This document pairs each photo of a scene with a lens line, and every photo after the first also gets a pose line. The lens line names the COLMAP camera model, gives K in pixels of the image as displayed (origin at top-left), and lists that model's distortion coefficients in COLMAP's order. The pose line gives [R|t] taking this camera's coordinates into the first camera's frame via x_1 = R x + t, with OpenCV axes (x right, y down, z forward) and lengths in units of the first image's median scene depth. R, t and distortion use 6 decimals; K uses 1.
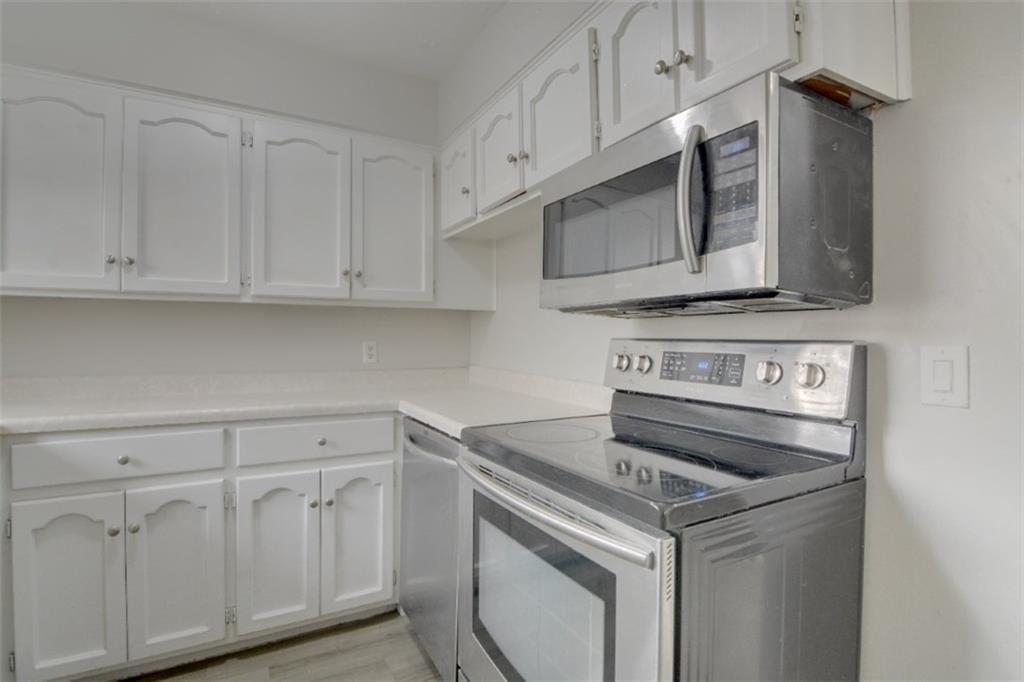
lens RADIAL K [[496.8, 0, 500.6], [0, 496.8, 338.8], [0, 0, 1]] dist [-0.004748, -0.011182]
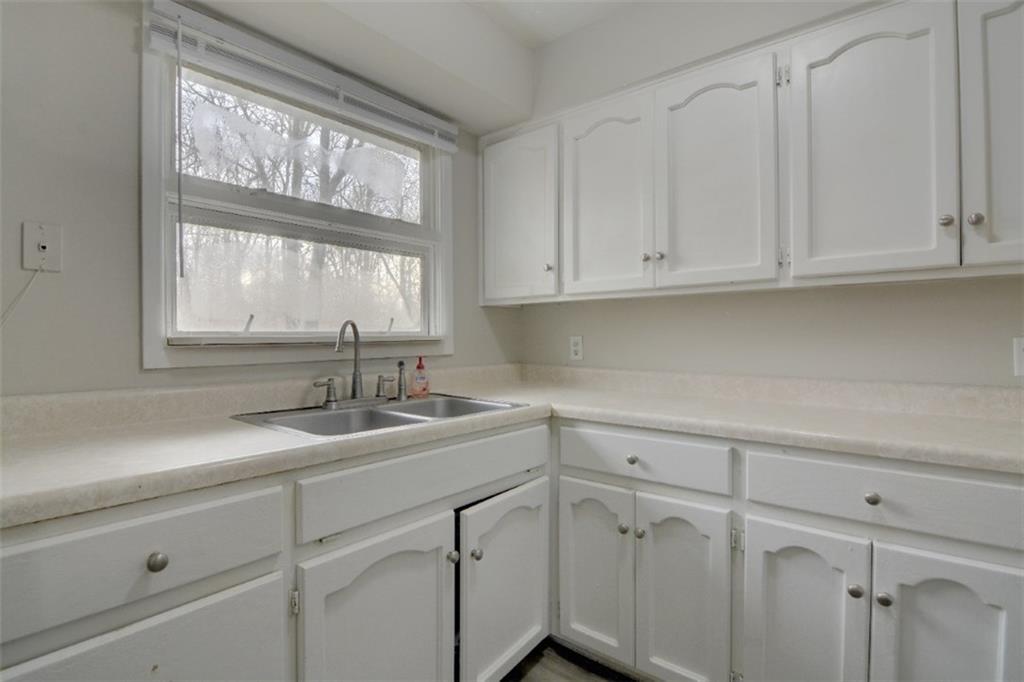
lens RADIAL K [[496.8, 0, 500.6], [0, 496.8, 338.8], [0, 0, 1]] dist [-0.004748, -0.011182]
pose [[0.351781, -0.000963, -0.936082, 0.057528], [0.006212, 0.999980, 0.001306, 0.002880], [0.936062, -0.006274, 0.351780, 0.359403]]
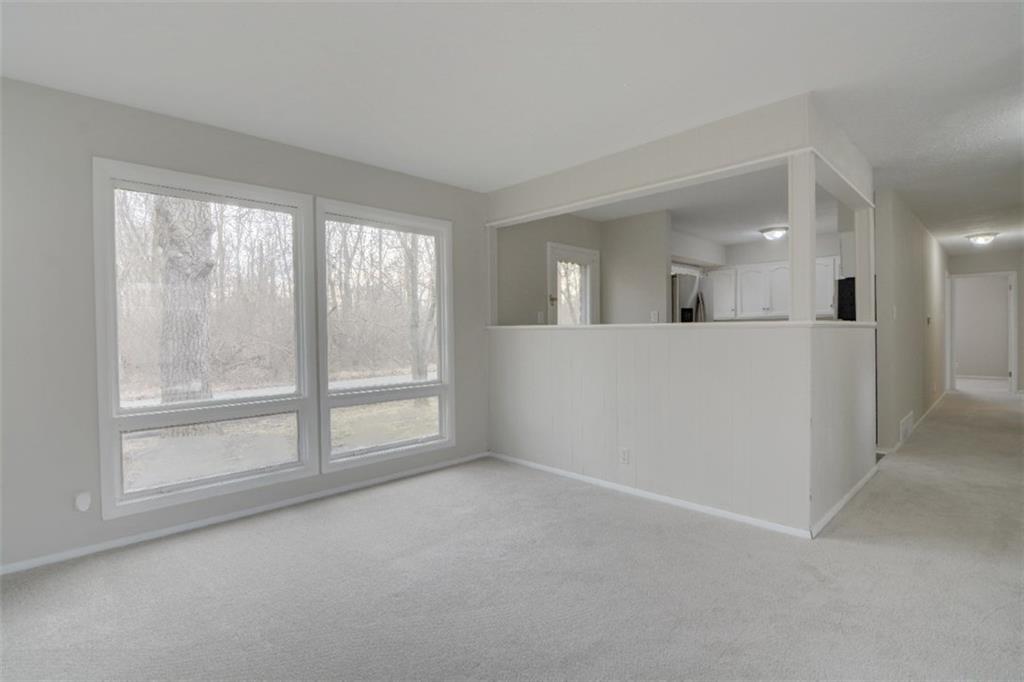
lens RADIAL K [[496.8, 0, 500.6], [0, 496.8, 338.8], [0, 0, 1]] dist [-0.004748, -0.011182]
pose [[0.257841, 0.003420, -0.966181, 2.482252], [0.021048, 0.999737, 0.009156, -0.000761], [0.965958, -0.022697, 0.257701, -2.046150]]
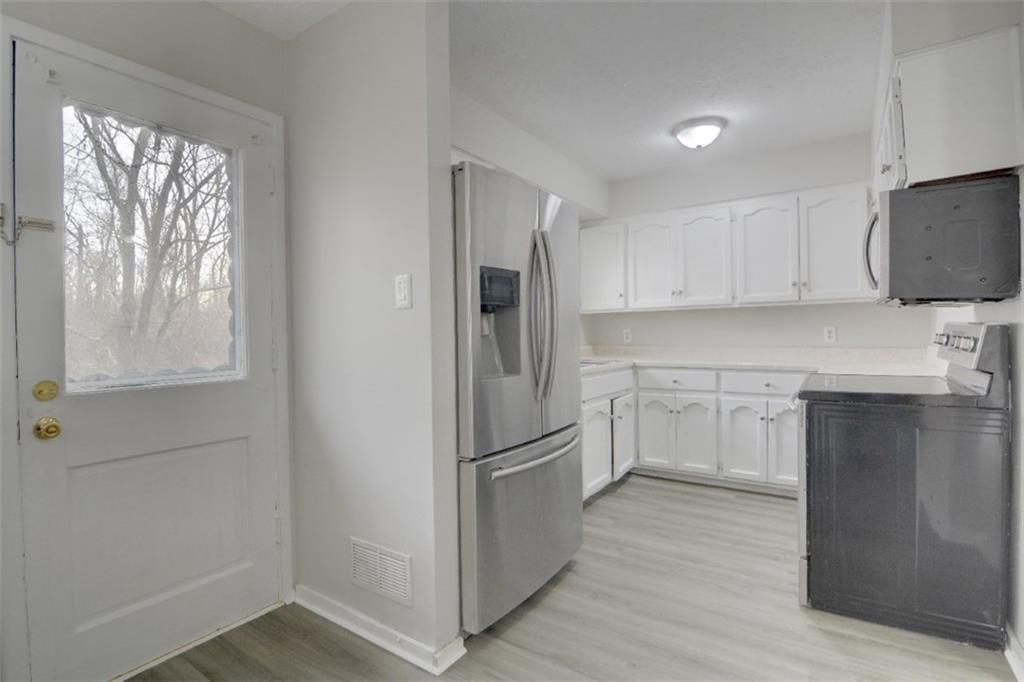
lens RADIAL K [[496.8, 0, 500.6], [0, 496.8, 338.8], [0, 0, 1]] dist [-0.004748, -0.011182]
pose [[0.443857, 0.000057, -0.896097, 0.836531], [0.020683, 0.999733, 0.010308, 0.006546], [0.895859, -0.023109, 0.443738, -0.661961]]
